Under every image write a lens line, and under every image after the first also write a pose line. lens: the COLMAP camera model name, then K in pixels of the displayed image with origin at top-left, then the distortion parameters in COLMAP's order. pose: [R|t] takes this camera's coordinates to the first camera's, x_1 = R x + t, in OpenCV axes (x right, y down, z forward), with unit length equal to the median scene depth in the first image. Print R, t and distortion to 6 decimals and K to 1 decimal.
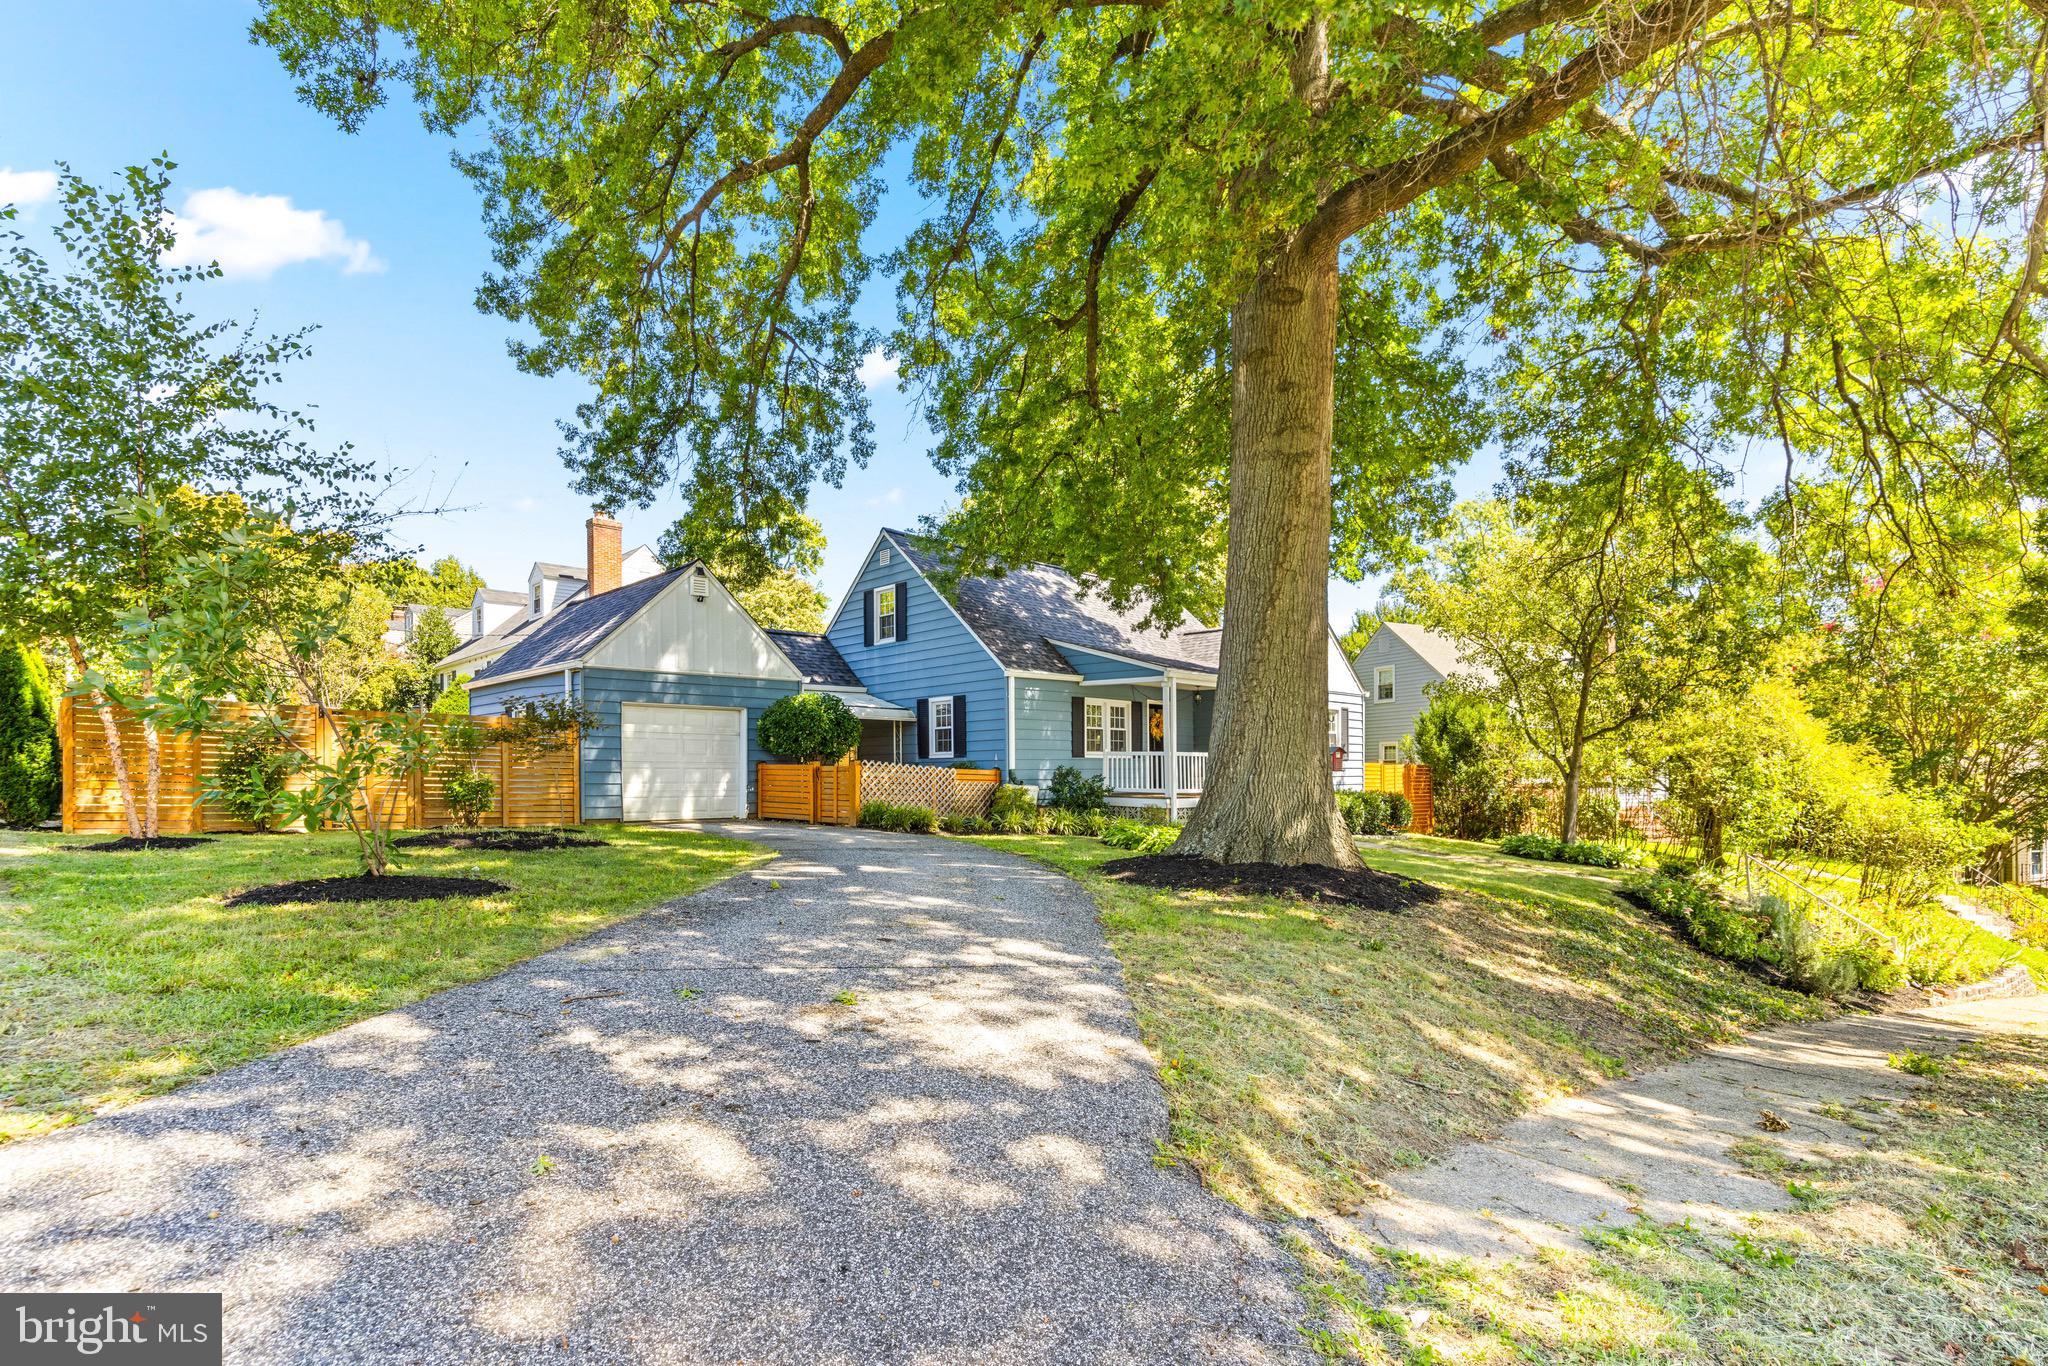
lens RADIAL K [[1010.2, 0, 1023.7], [0, 1010.2, 790.1], [0, 0, 1]] dist [-0.000382, -0.000033]
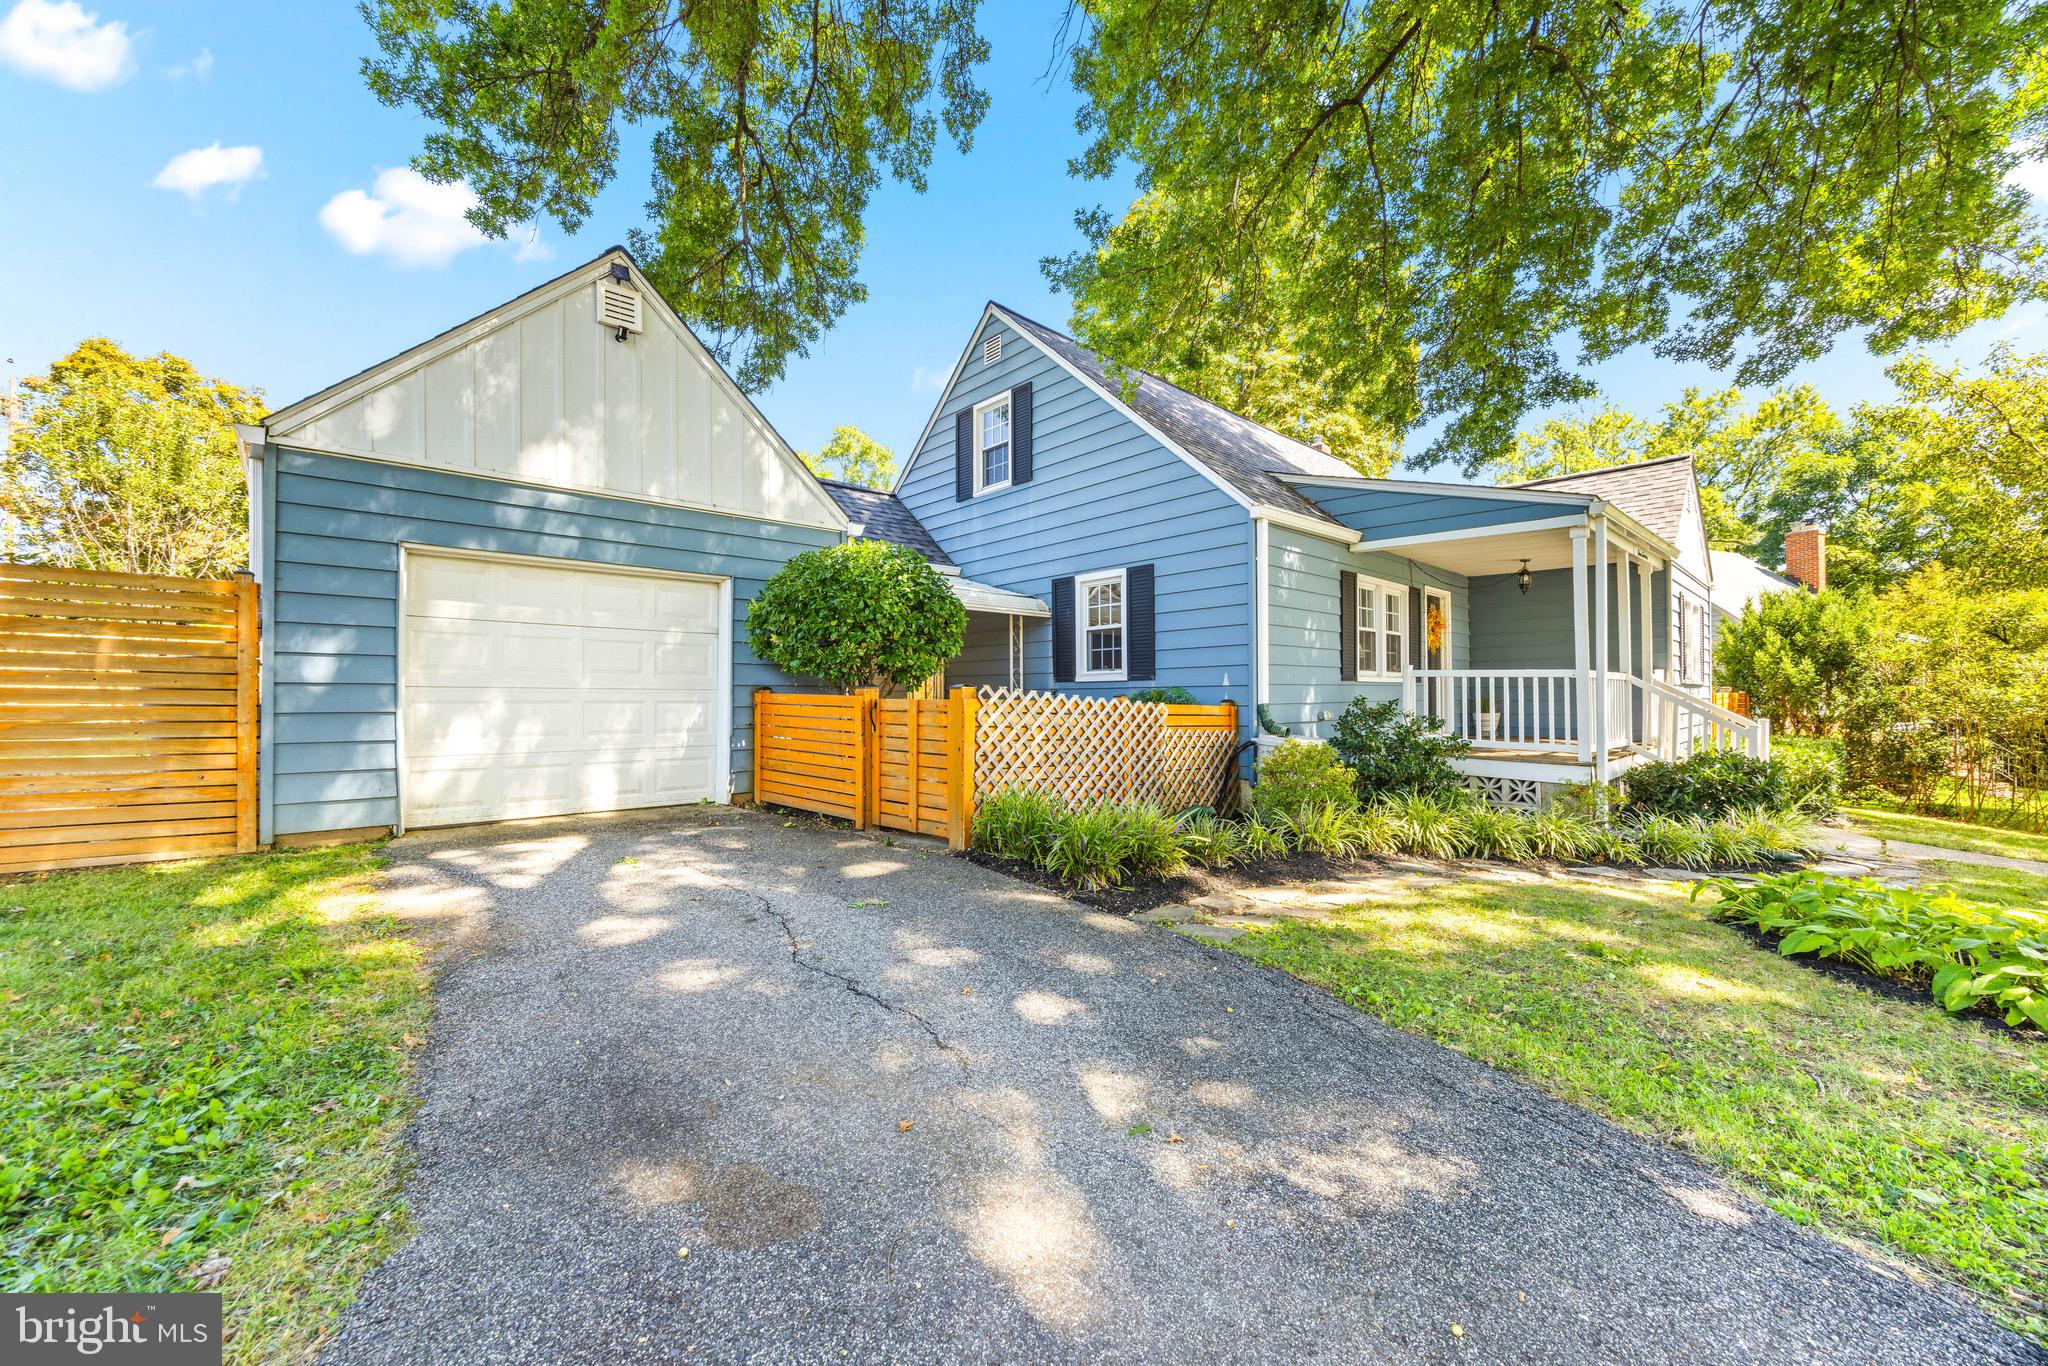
lens RADIAL K [[774.7, 0, 1015.5], [0, 774.7, 698.5], [0, 0, 1]] dist [-0.004202, 0.000928]
pose [[0.999158, 0.005162, -0.040695, -0.112601], [-0.005500, 0.999951, -0.008207, -0.018932], [0.040651, 0.008424, 0.999138, 0.583720]]
